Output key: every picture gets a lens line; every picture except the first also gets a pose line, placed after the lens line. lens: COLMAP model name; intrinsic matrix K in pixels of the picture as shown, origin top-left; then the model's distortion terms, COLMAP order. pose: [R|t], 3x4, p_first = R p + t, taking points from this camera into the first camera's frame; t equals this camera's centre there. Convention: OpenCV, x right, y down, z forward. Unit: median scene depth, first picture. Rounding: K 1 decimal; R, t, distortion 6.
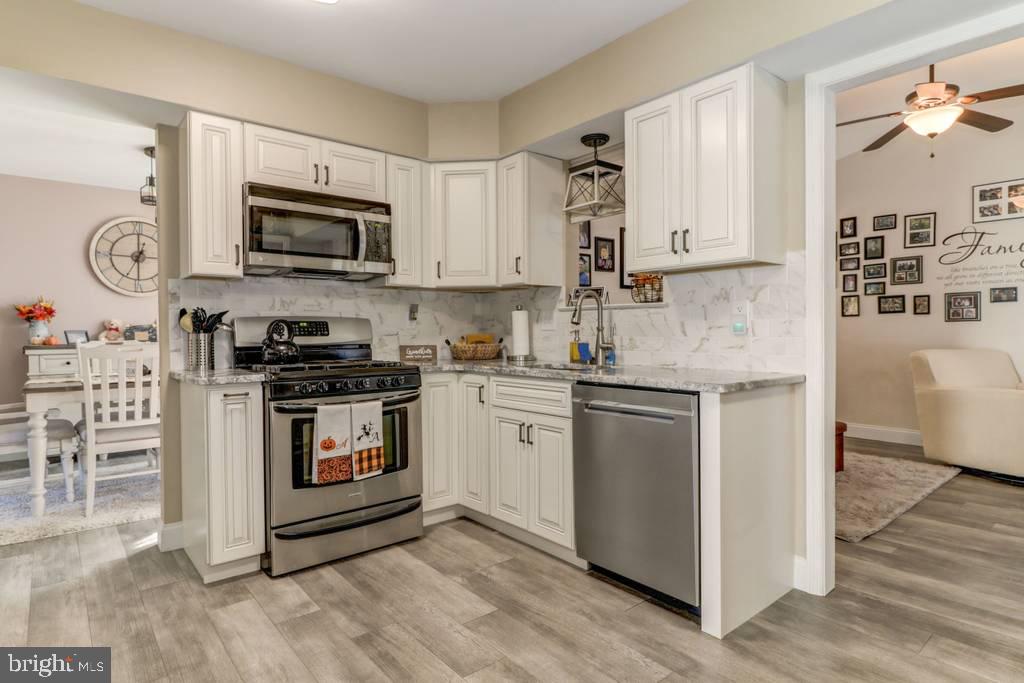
lens RADIAL K [[546.1, 0, 514.2], [0, 546.1, 336.4], [0, 0, 1]] dist [0.002701, -0.005066]
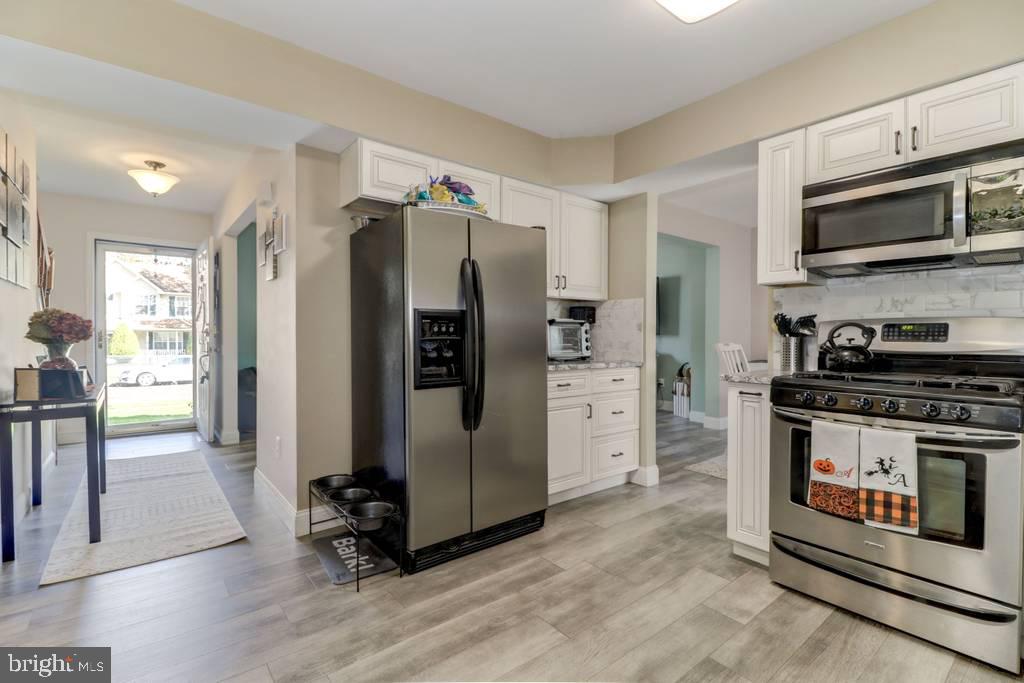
lens RADIAL K [[470.4, 0, 515.5], [0, 470.4, 337.7], [0, 0, 1]] dist [0.000667, -0.001568]
pose [[-0.013978, 0.013319, -0.999814, 0.388757], [-0.012634, 0.999829, 0.013496, -0.009975], [0.999822, 0.012820, -0.013807, 0.492695]]
